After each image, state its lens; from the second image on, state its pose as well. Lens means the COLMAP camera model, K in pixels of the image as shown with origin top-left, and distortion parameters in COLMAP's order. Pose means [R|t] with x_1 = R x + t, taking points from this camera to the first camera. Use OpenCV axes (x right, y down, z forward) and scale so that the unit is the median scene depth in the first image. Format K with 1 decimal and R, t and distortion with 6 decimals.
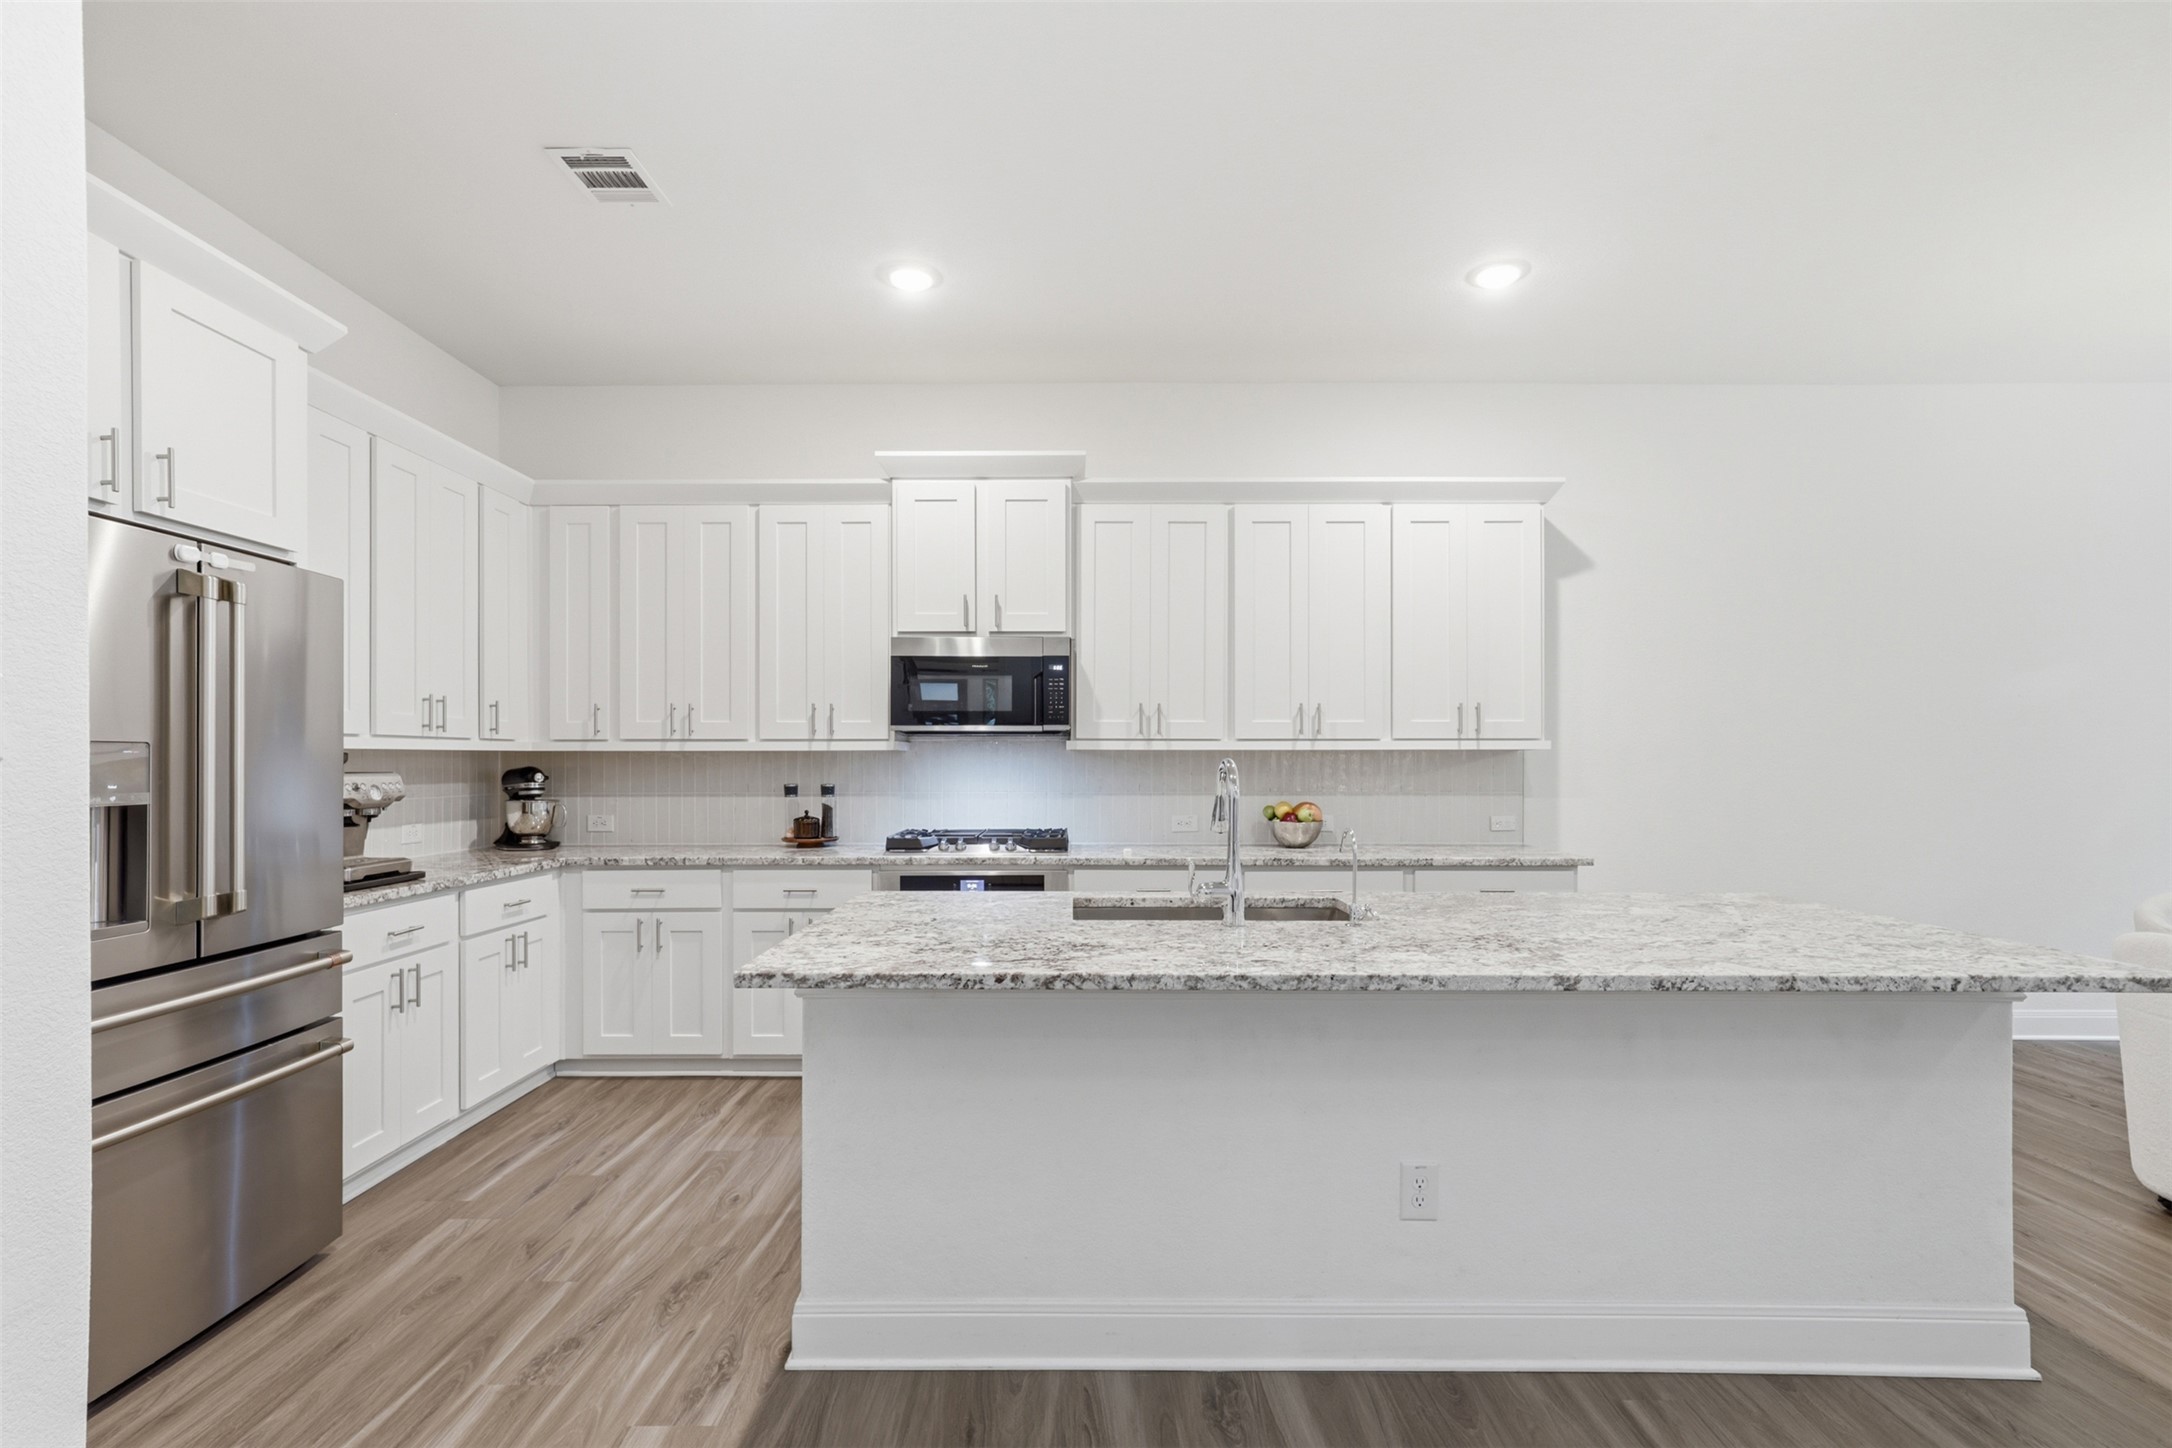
lens RADIAL K [[997.6, 0, 1077.7], [0, 997.6, 761.8], [0, 0, 1]] dist [-0.001541, 0.000413]
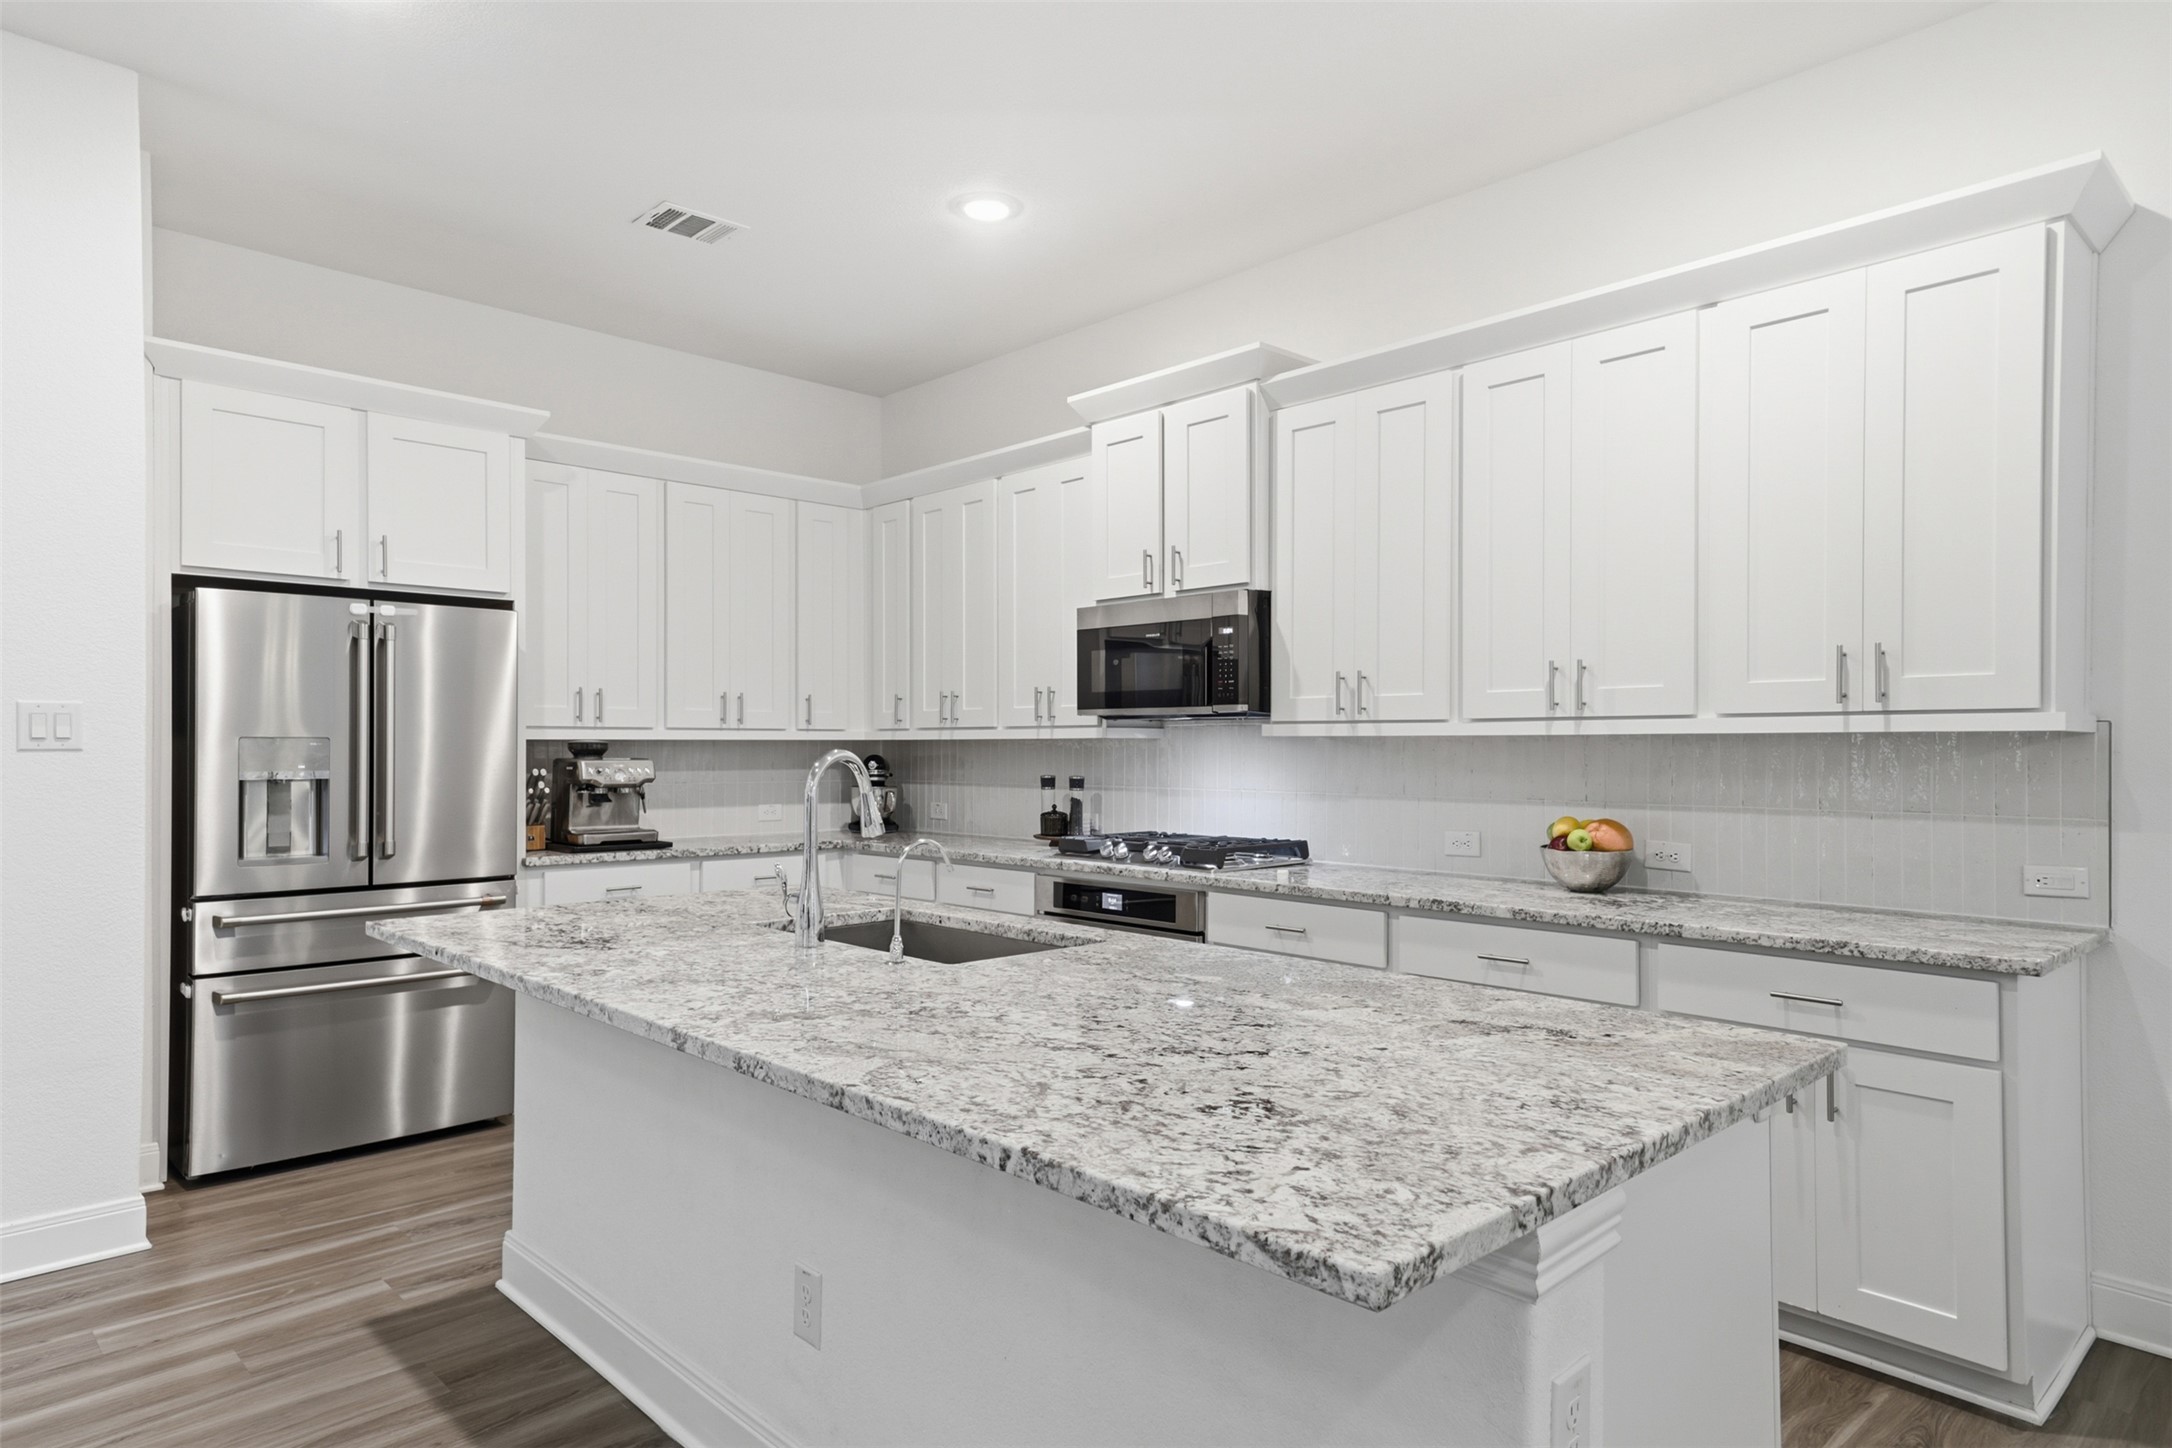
lens RADIAL K [[1282.3, 0, 1081.4], [0, 1282.3, 751.2], [0, 0, 1]] dist [0.036318, 0.000720]
pose [[0.687302, 0.004077, -0.726360, 0.616197], [-0.000872, 0.999988, 0.004787, -0.005258], [0.726371, -0.002656, 0.687298, 0.225486]]
